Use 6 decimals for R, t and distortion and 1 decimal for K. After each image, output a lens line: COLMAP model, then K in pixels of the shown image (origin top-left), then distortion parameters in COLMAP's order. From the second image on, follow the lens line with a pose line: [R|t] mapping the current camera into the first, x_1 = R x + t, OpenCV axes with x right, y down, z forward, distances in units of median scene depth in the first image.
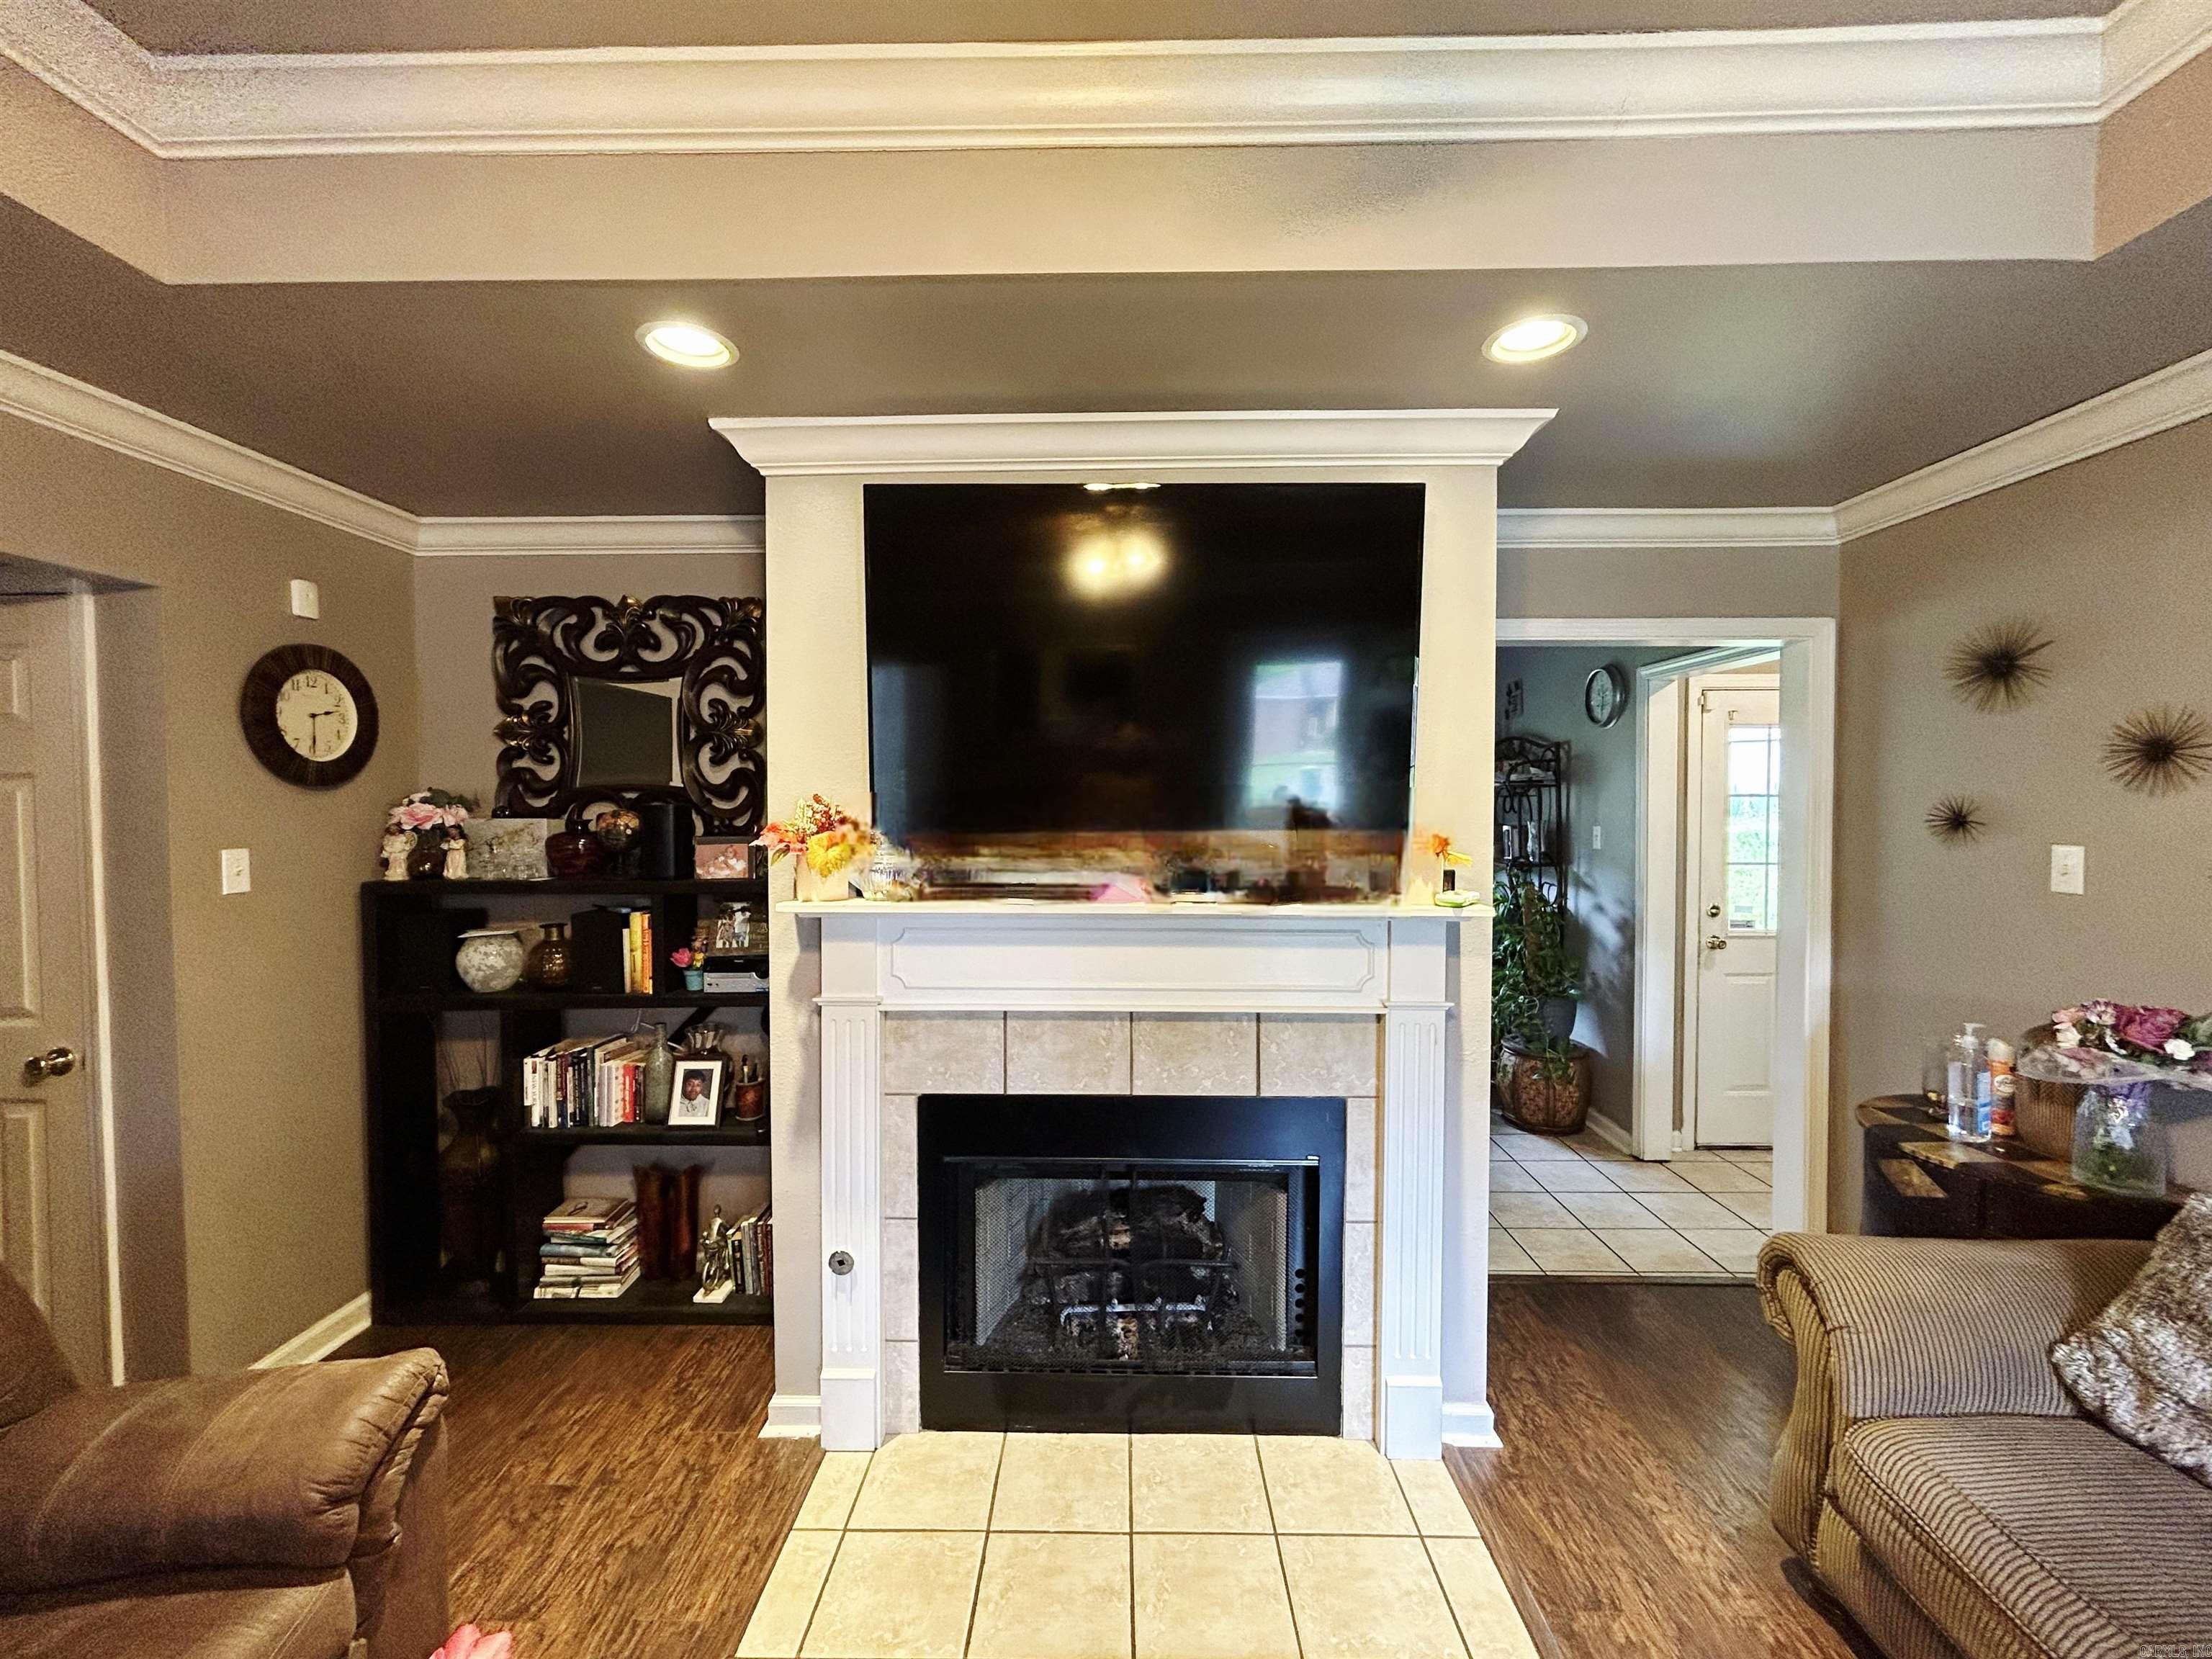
lens RADIAL K [[901.8, 0, 1100.7], [0, 901.8, 829.7], [0, 0, 1]] dist [-0.001884, 0.000771]
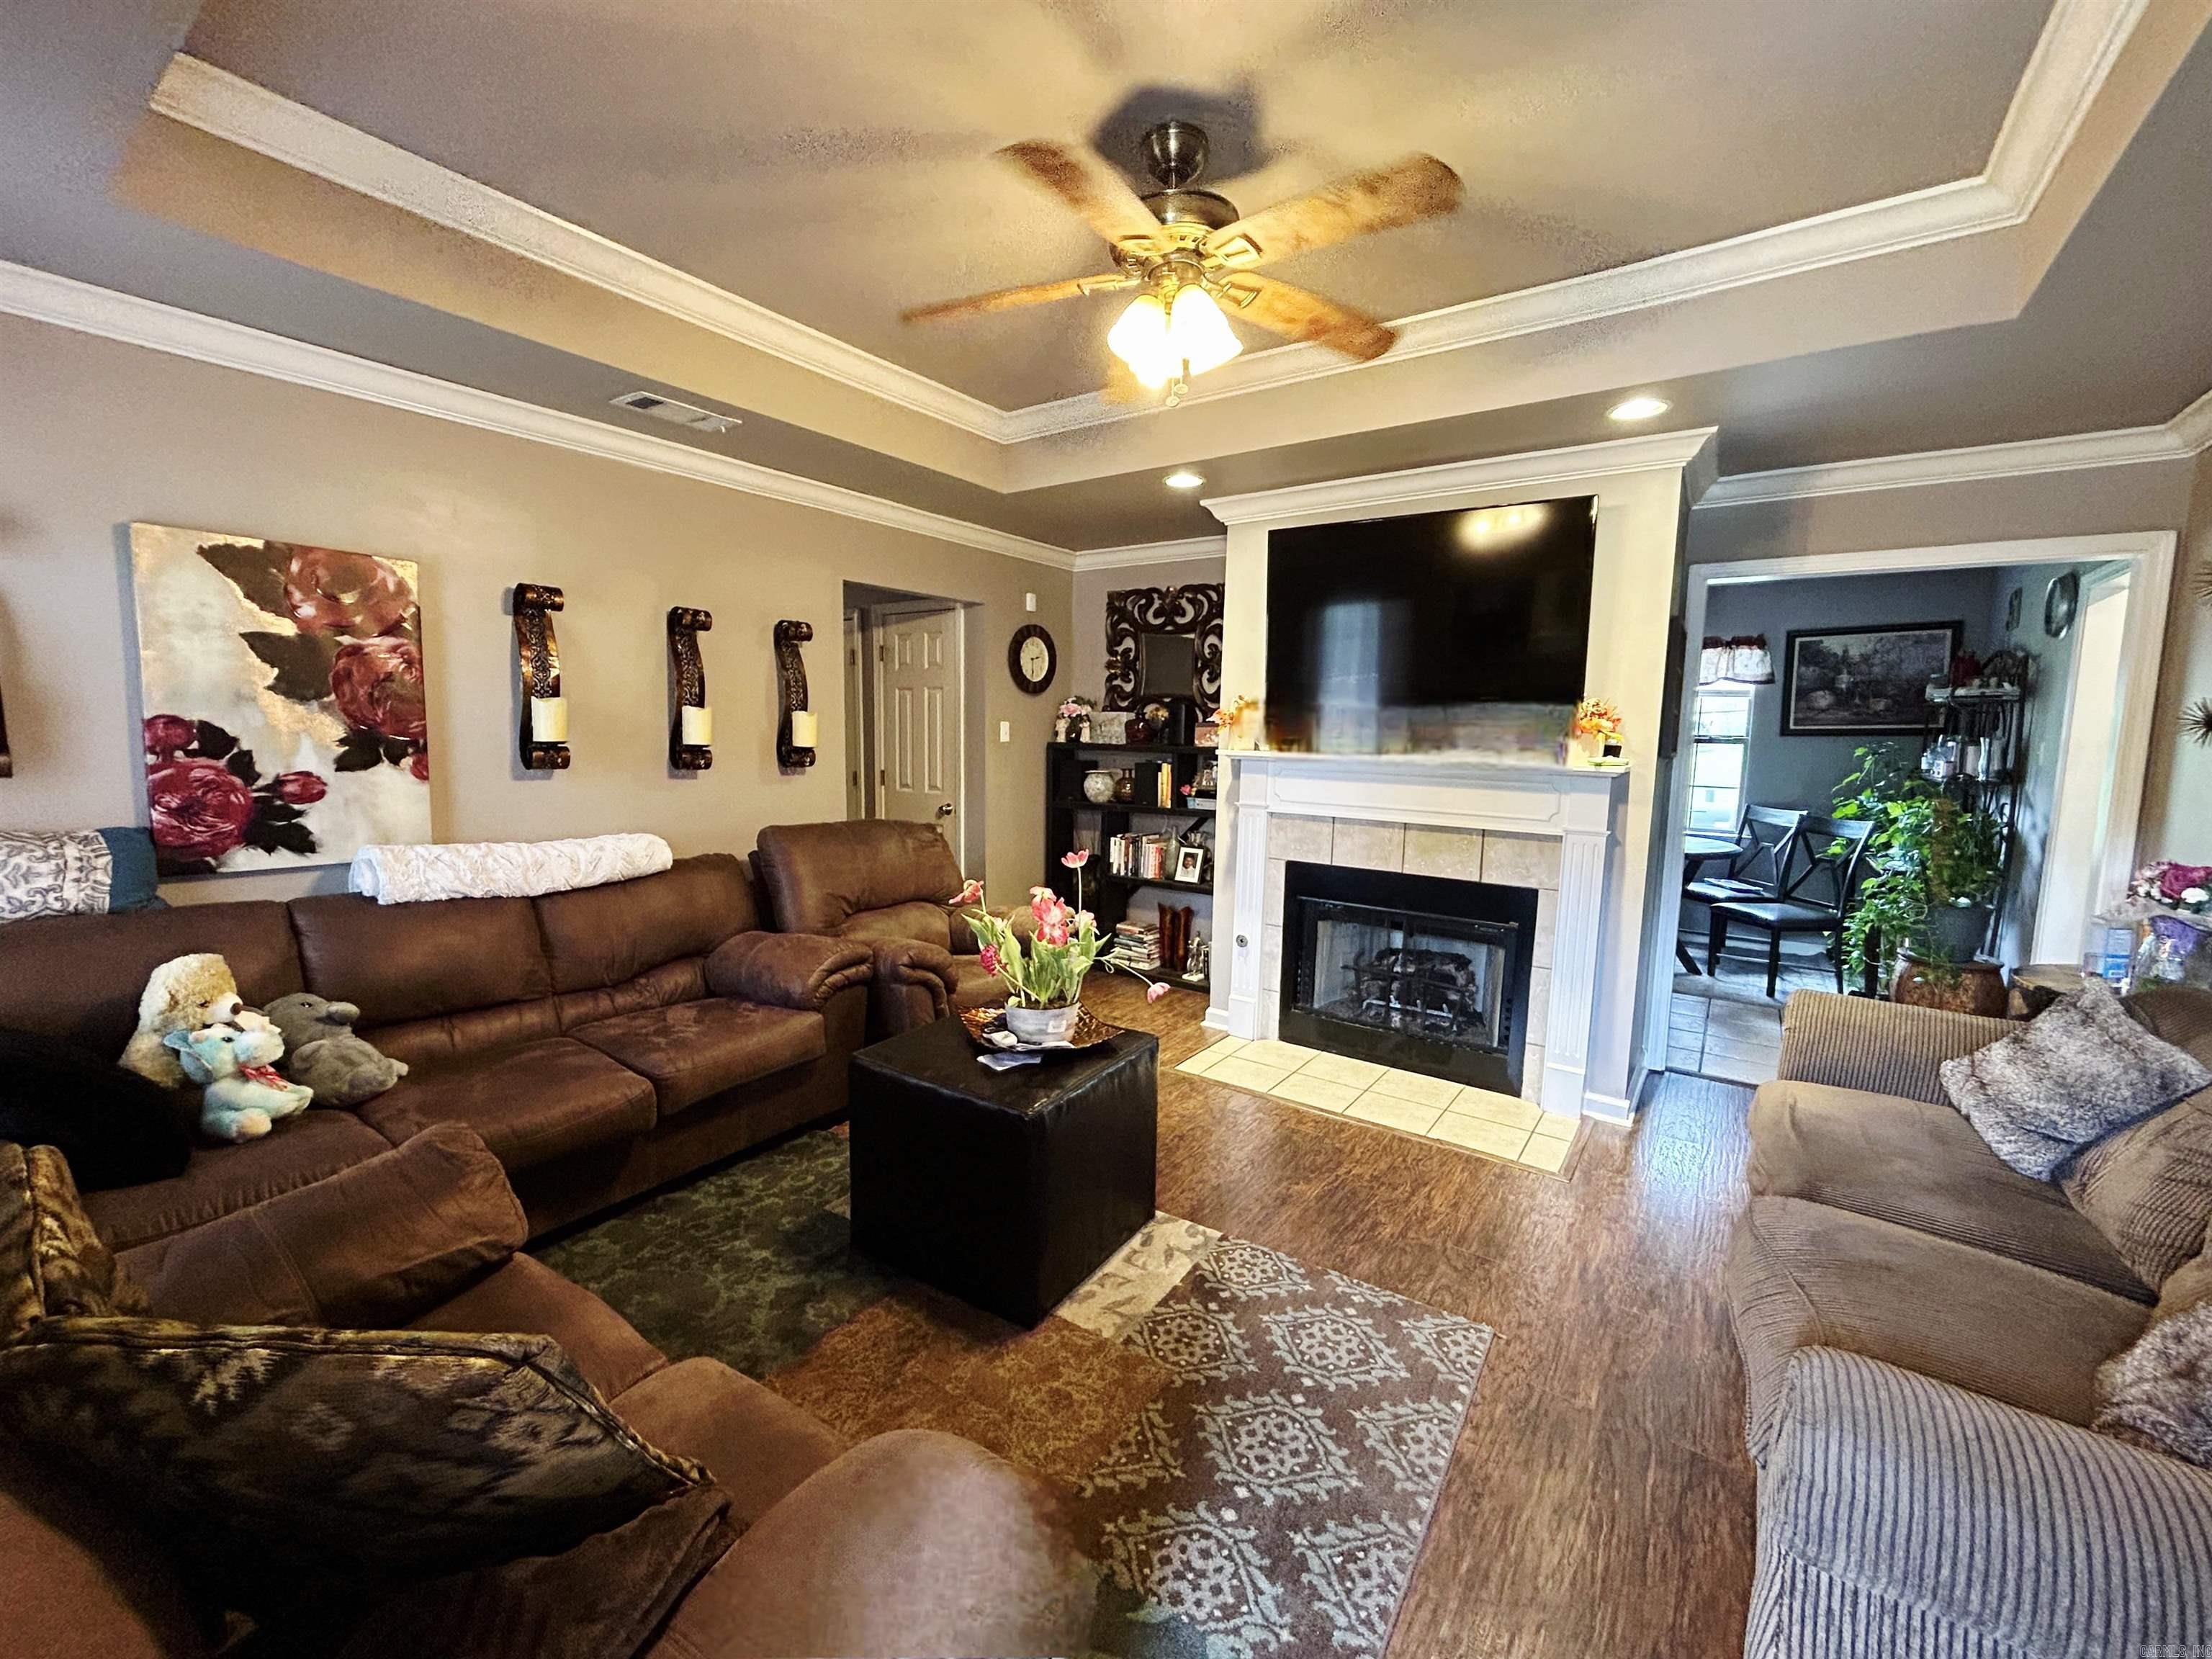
lens RADIAL K [[901.8, 0, 1101.4], [0, 901.8, 832.8], [0, 0, 1]] dist [-0.001884, 0.000771]
pose [[0.824047, 0.084810, -0.560137, 0.418418], [-0.037791, 0.994758, 0.095018, 0.062438], [0.565259, -0.057131, 0.822932, -0.592014]]
